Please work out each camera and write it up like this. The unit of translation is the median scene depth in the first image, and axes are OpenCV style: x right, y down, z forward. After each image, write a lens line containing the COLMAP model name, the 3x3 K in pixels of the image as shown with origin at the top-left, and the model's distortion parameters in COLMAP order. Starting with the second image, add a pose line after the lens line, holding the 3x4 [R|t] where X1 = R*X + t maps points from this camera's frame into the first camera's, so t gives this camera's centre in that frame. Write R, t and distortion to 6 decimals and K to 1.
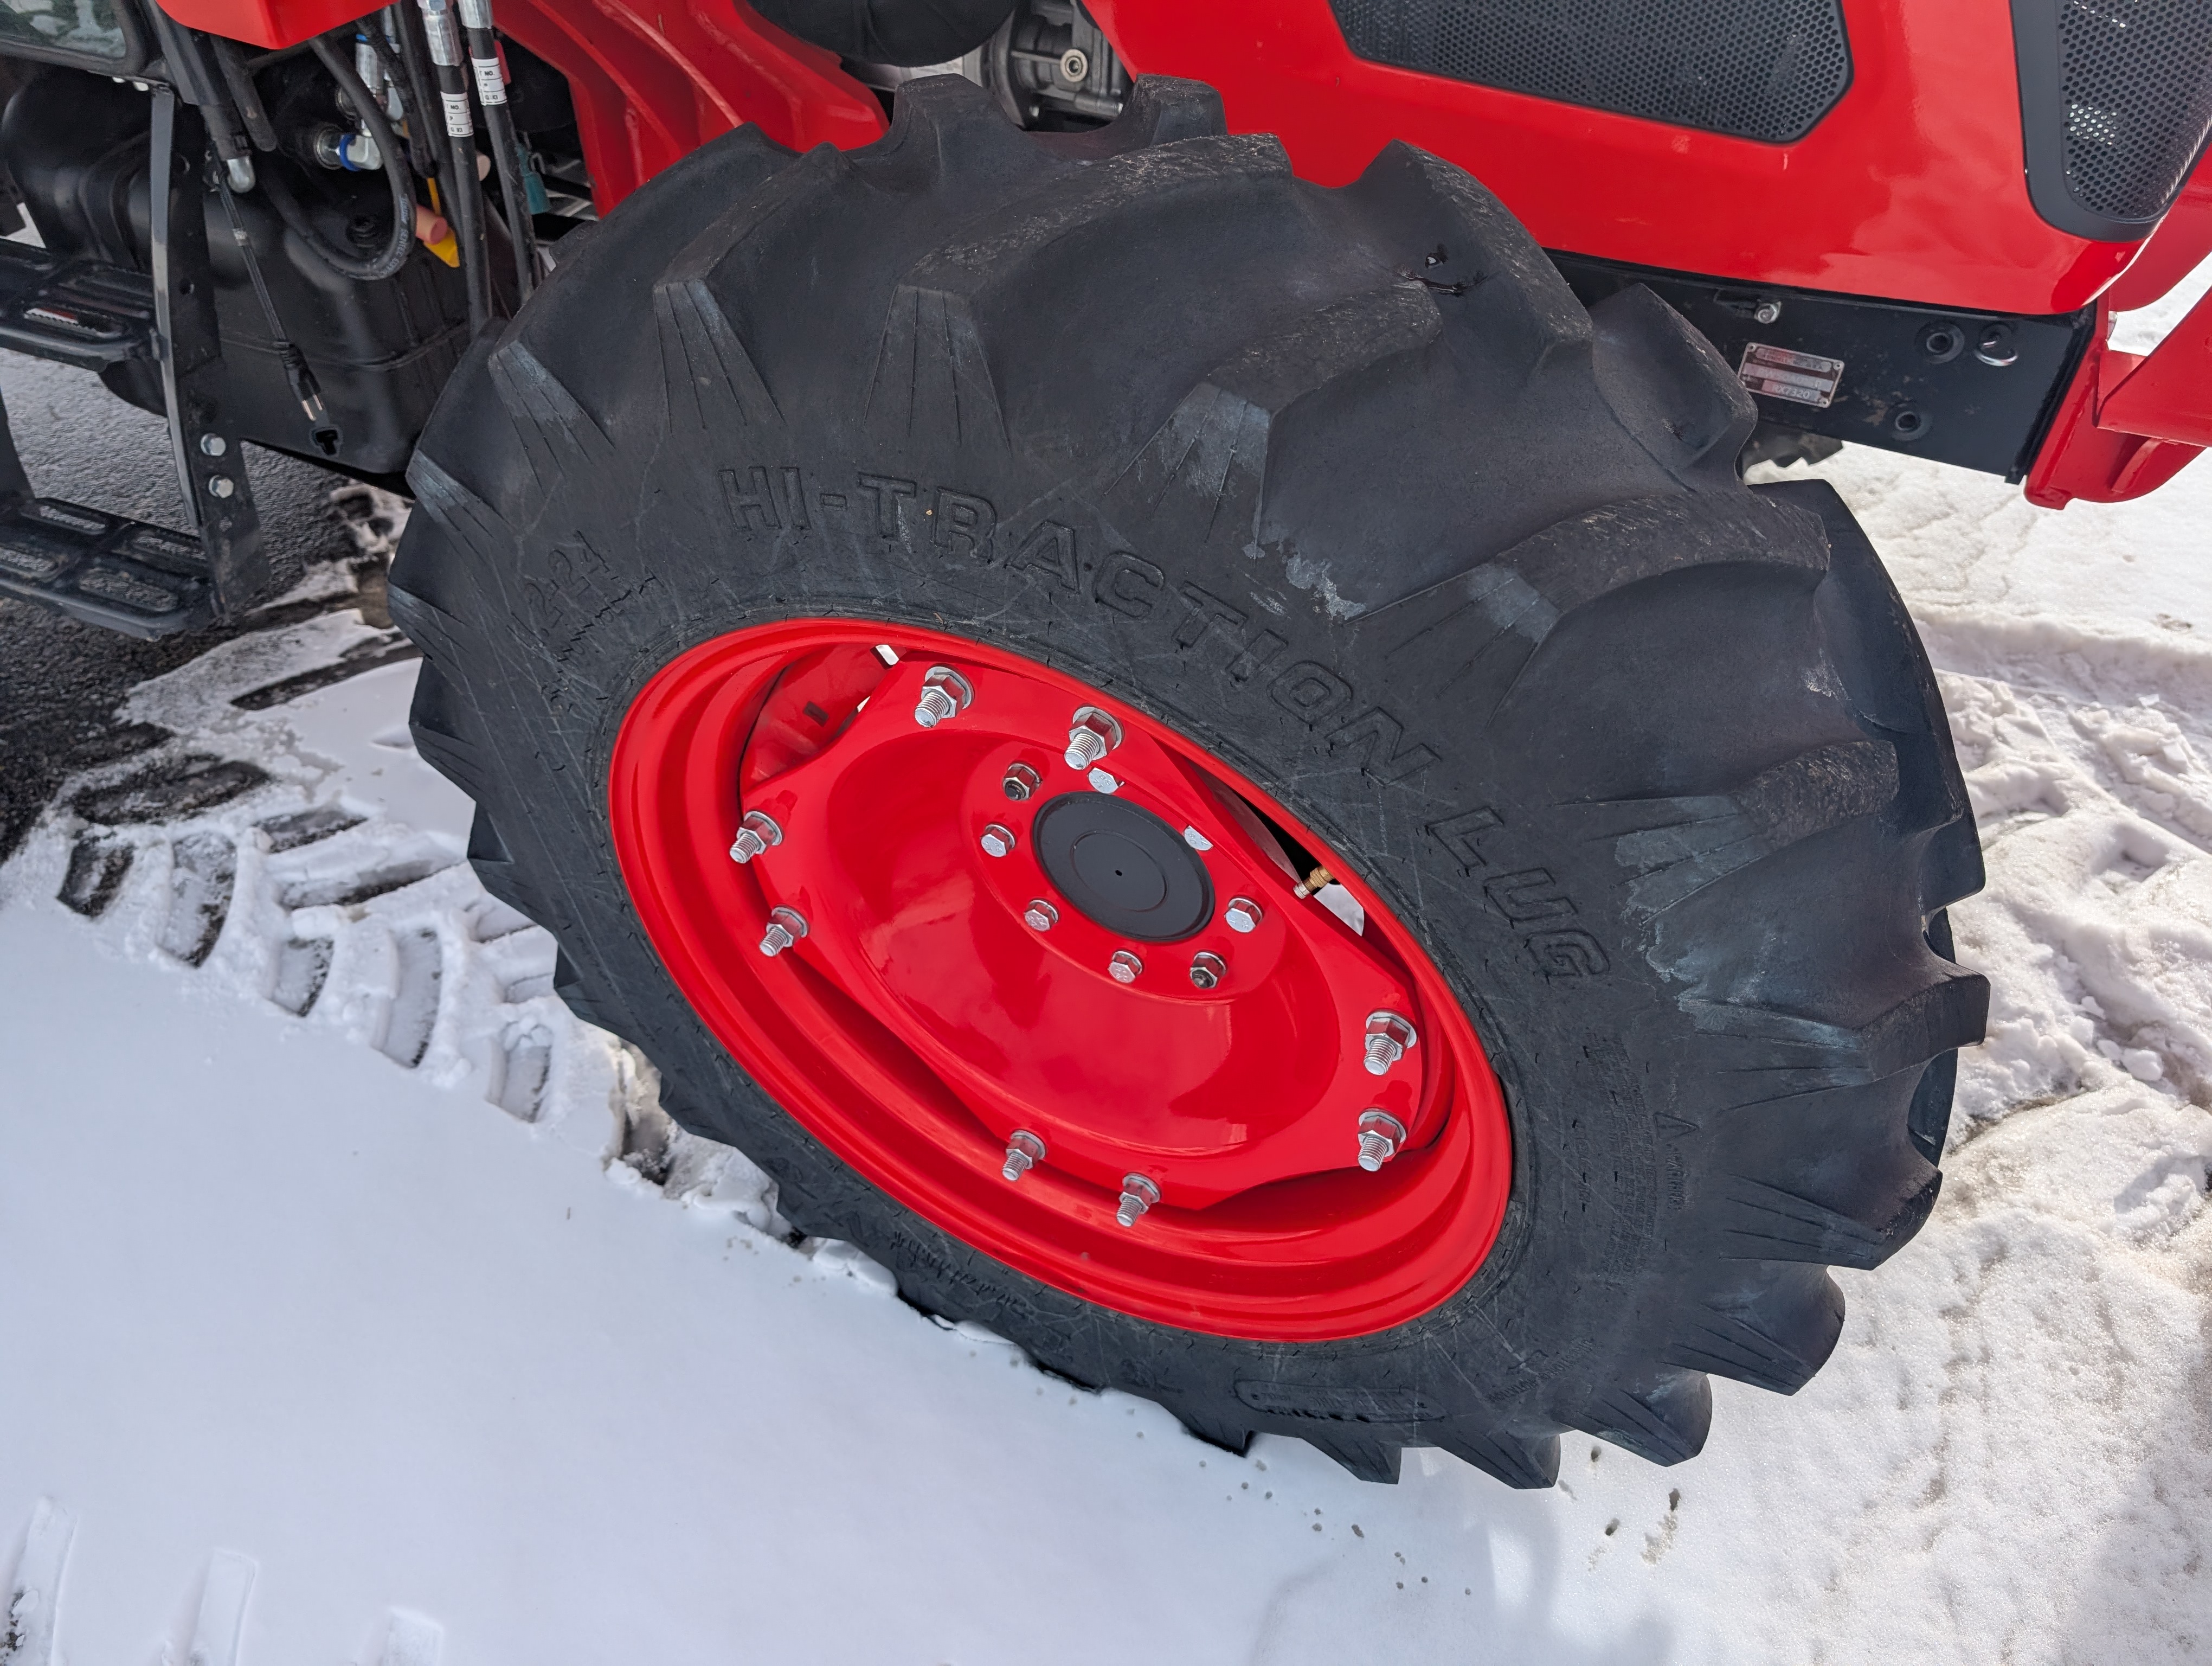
lens RADIAL K [[1611.9, 0, 1105.4], [0, 1611.9, 828.9], [0, 0, 1]] dist [0.024615, -0.034060]
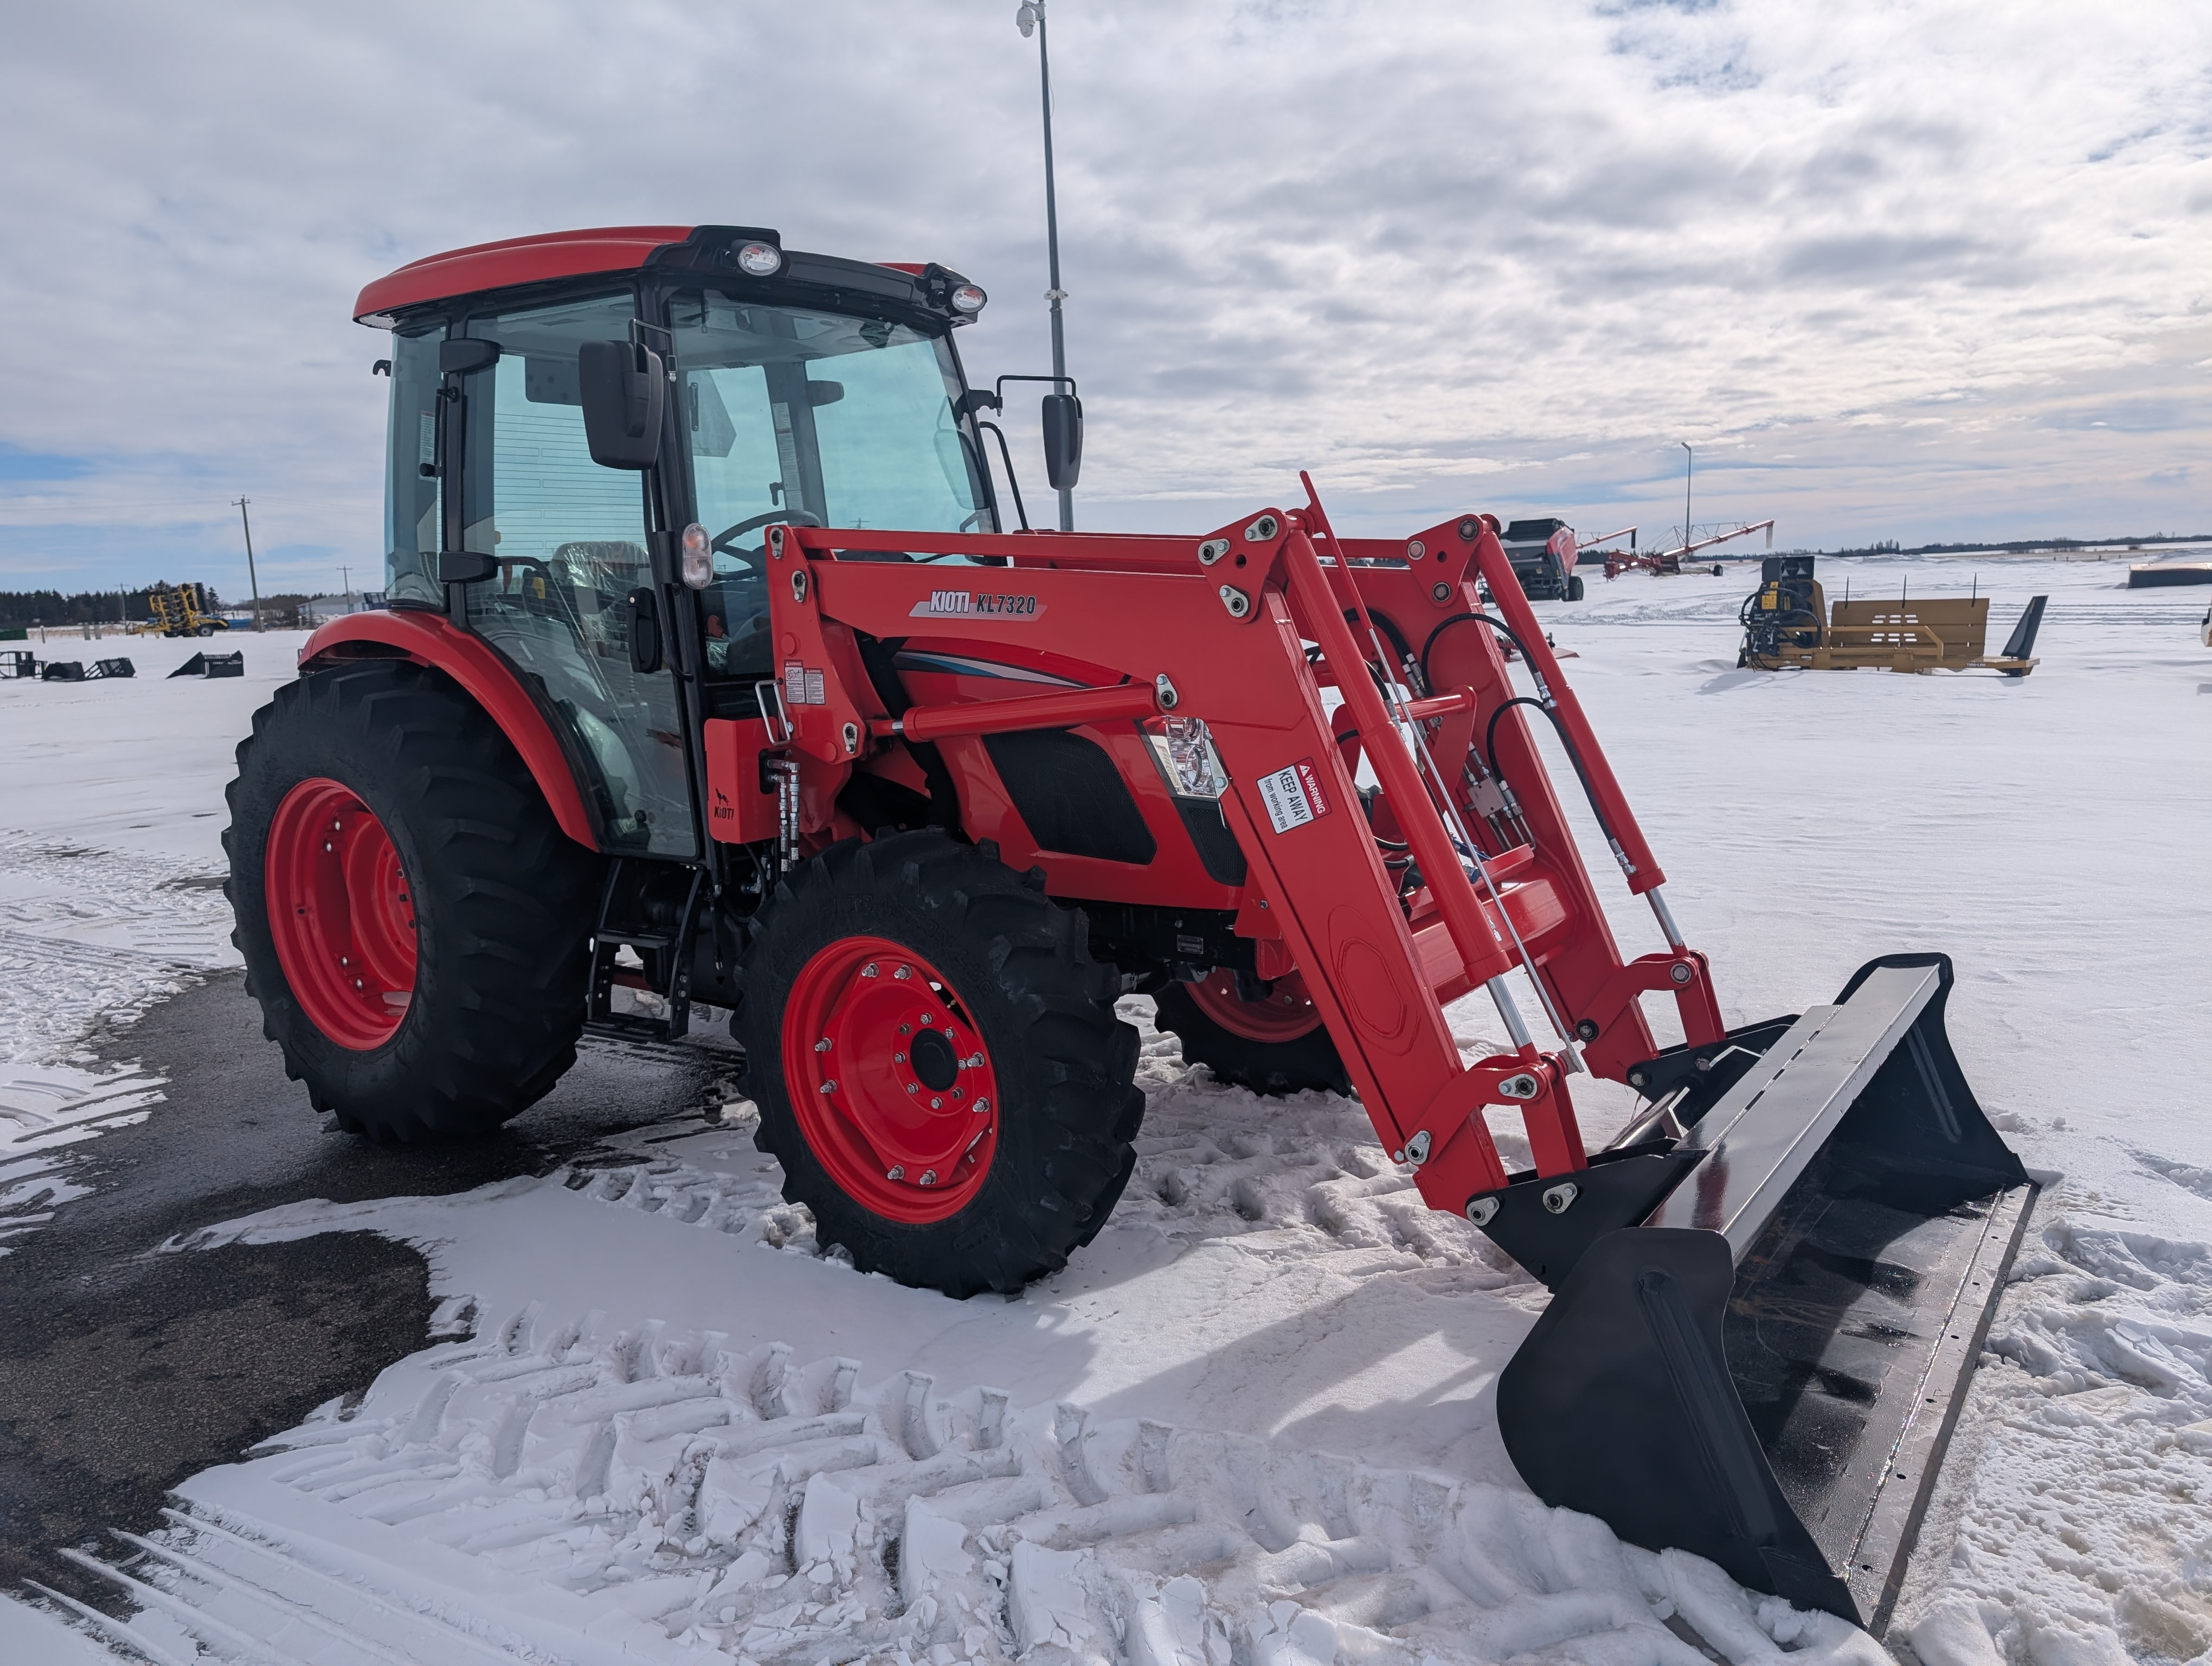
lens RADIAL K [[1658.6, 0, 1089.7], [0, 1658.6, 817.5], [0, 0, 1]] dist [0.021685, -0.010498]
pose [[0.981417, -0.013010, -0.191444, 0.762376], [-0.101221, 0.812495, -0.574113, 1.197167], [0.163017, 0.582822, 0.796080, -1.472720]]
